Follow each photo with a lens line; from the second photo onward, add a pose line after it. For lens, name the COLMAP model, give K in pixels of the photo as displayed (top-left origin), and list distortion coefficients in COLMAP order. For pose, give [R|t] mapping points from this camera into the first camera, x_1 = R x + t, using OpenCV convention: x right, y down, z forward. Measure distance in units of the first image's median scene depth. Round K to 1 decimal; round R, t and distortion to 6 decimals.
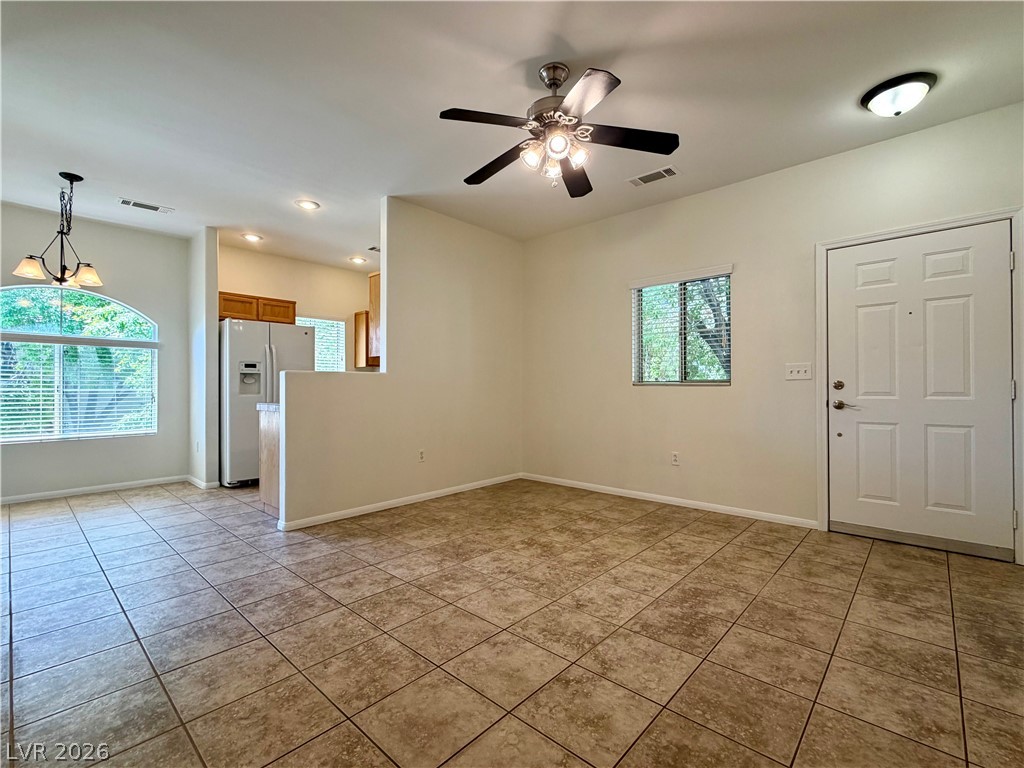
lens RADIAL K [[459.2, 0, 512.8], [0, 459.2, 386.4], [0, 0, 1]] dist [-0.001399, -0.000248]
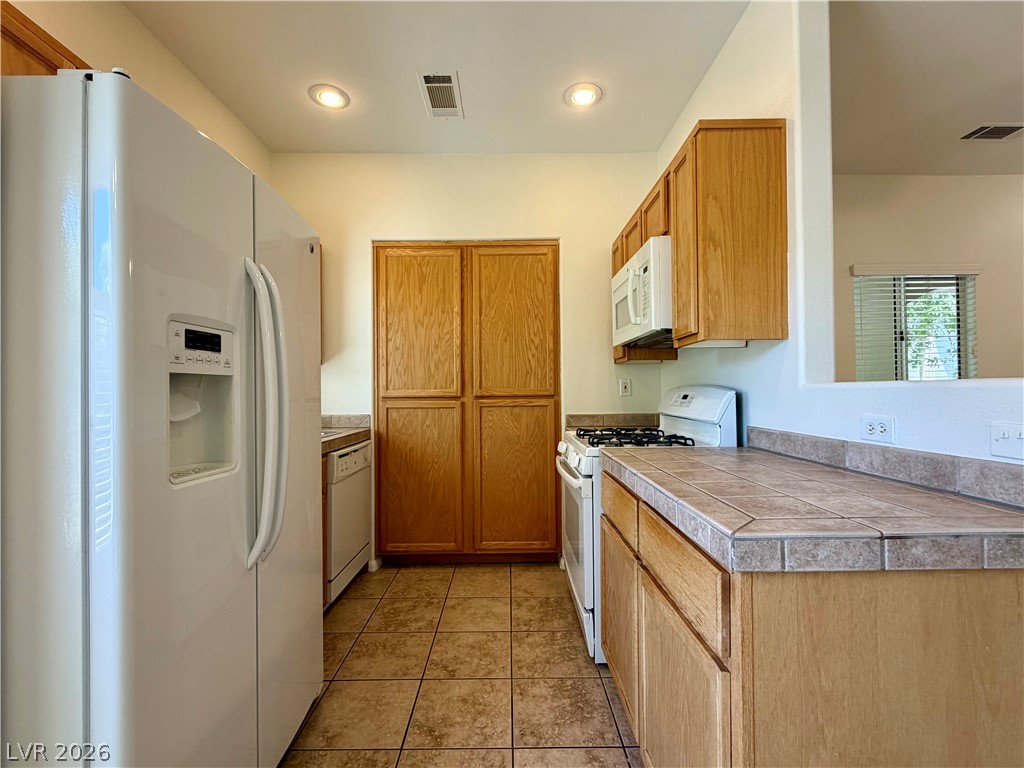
lens RADIAL K [[459.2, 0, 512.8], [0, 459.2, 386.4], [0, 0, 1]] dist [-0.001399, -0.000248]
pose [[0.734875, 0.002658, 0.678197, -0.954327], [0.006433, 0.999920, -0.010890, -0.031570], [-0.678172, 0.012365, 0.734800, 1.158649]]
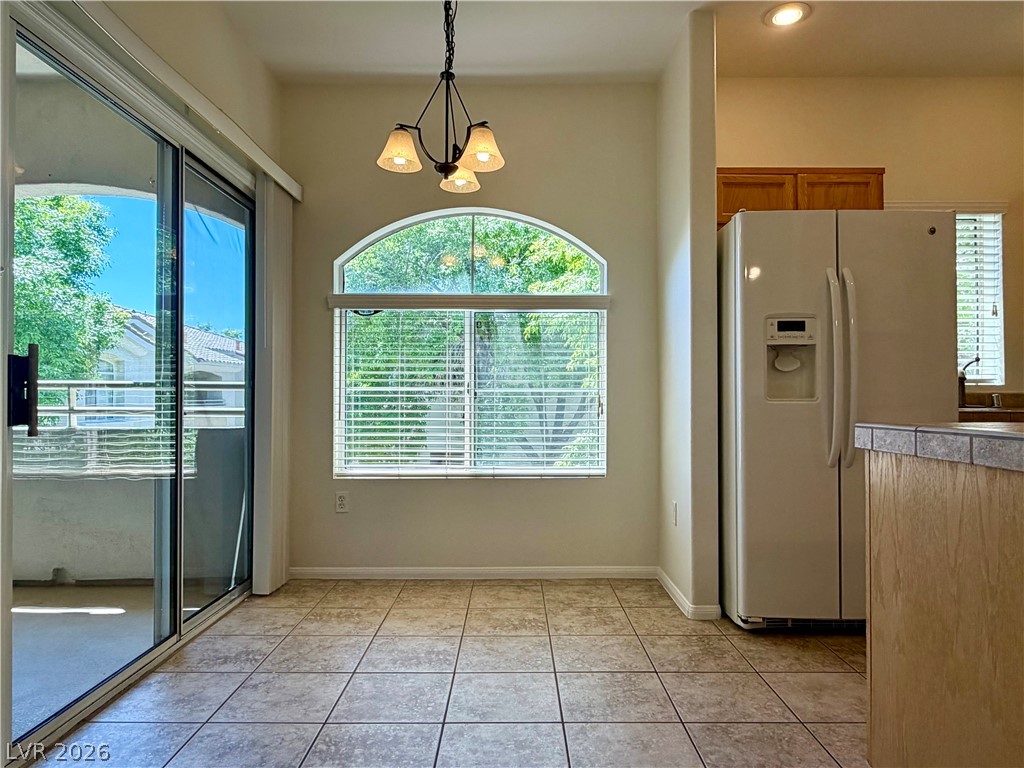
lens RADIAL K [[655.9, 0, 513.1], [0, 655.9, 389.3], [0, 0, 1]] dist [0.001464, 0.000736]
pose [[0.673631, -0.008947, -0.739014, -0.498095], [-0.000318, 0.999923, -0.012395, 0.024952], [0.739068, 0.008585, 0.673576, 0.701563]]
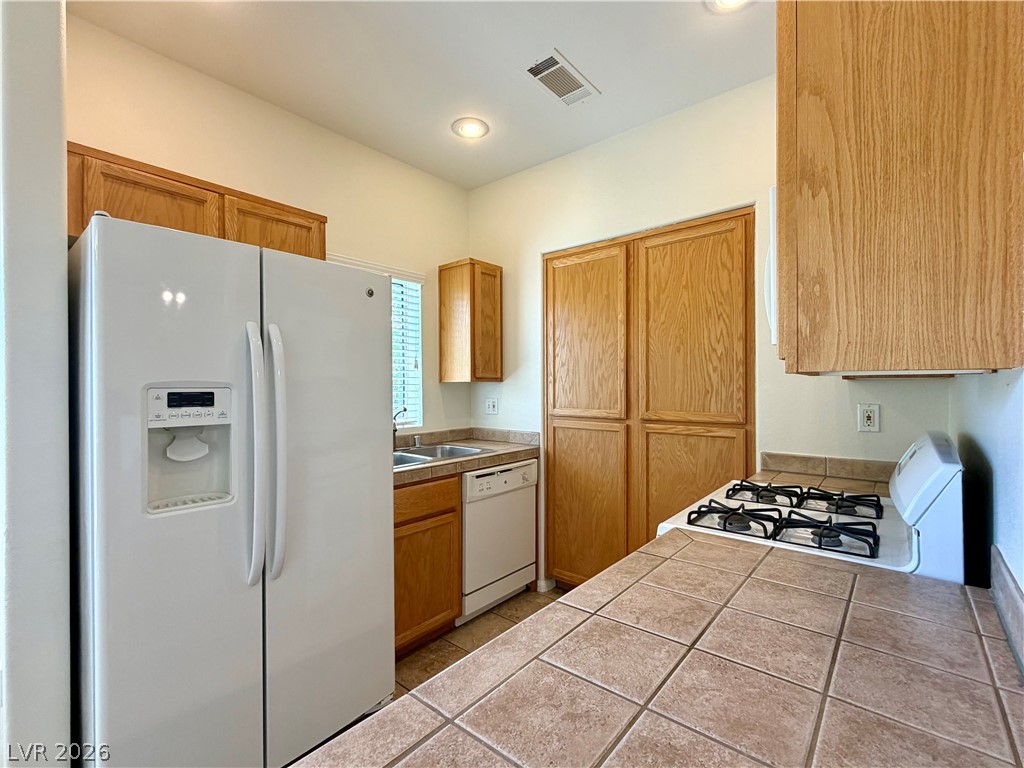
lens RADIAL K [[459.2, 0, 512.8], [0, 459.2, 386.4], [0, 0, 1]] dist [-0.001399, -0.000248]
pose [[0.999254, -0.002932, 0.038512, -0.612300], [0.002839, 0.999993, 0.002445, -0.082398], [-0.038519, -0.002333, 0.999255, 1.126827]]
